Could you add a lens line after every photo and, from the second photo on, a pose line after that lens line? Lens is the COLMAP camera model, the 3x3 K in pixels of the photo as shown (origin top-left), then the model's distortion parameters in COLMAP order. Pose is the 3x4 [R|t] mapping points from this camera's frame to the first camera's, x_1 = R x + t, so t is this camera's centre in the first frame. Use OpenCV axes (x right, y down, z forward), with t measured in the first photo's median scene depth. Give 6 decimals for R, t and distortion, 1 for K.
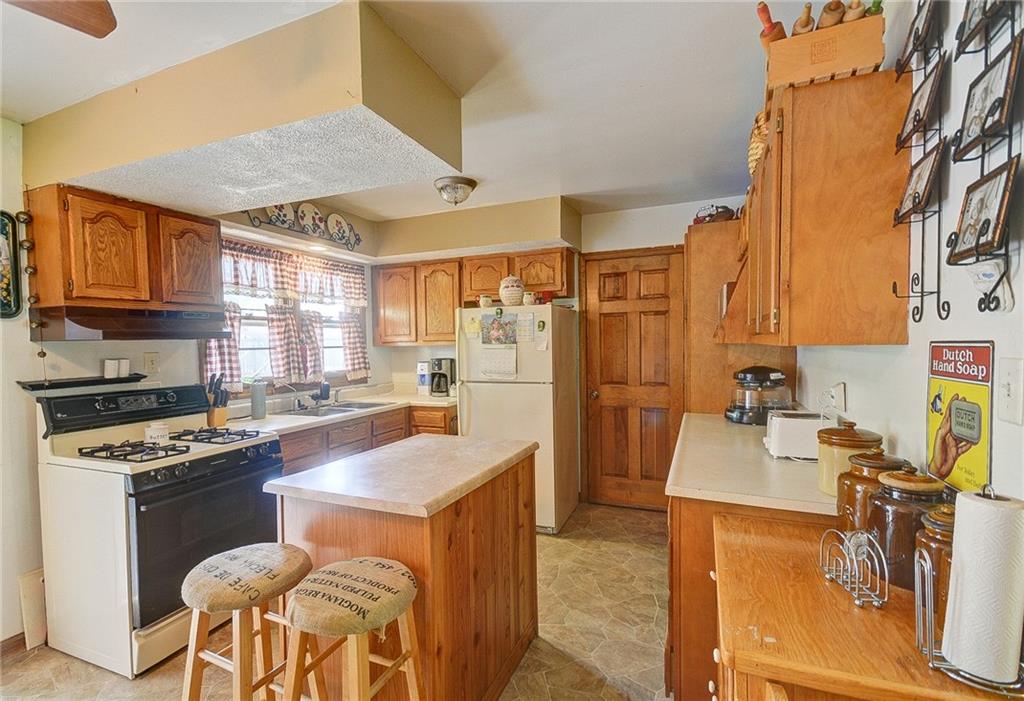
lens RADIAL K [[469.4, 0, 498.2], [0, 469.4, 361.8], [0, 0, 1]] dist [0.002288, 0.000039]
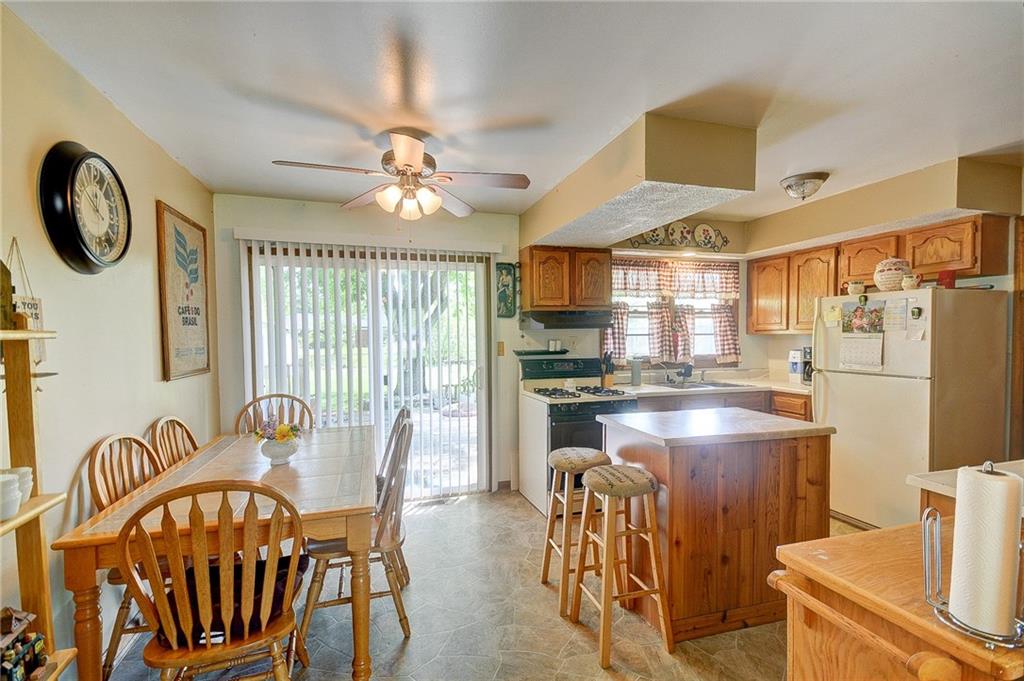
lens RADIAL K [[453.3, 0, 510.5], [0, 453.3, 348.0], [0, 0, 1]] dist [-0.000800, -0.000392]
pose [[0.644834, 0.034258, -0.763555, 0.243685], [-0.033787, 0.999296, 0.016301, 0.001213], [0.763576, 0.015286, 0.645537, -0.130453]]
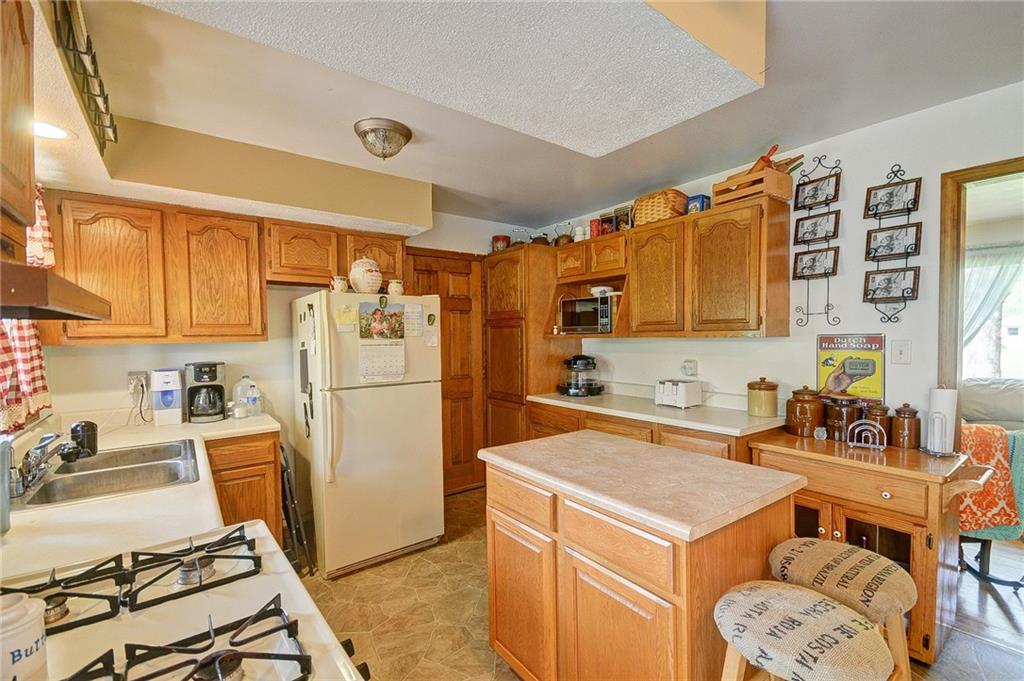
lens RADIAL K [[442.2, 0, 510.7], [0, 442.2, 350.5], [0, 0, 1]] dist [0.012254, -0.000033]
pose [[0.497490, -0.019104, 0.867259, -0.563055], [0.039891, 0.999204, -0.000873, -0.008713], [-0.866552, 0.035030, 0.497856, 0.419310]]
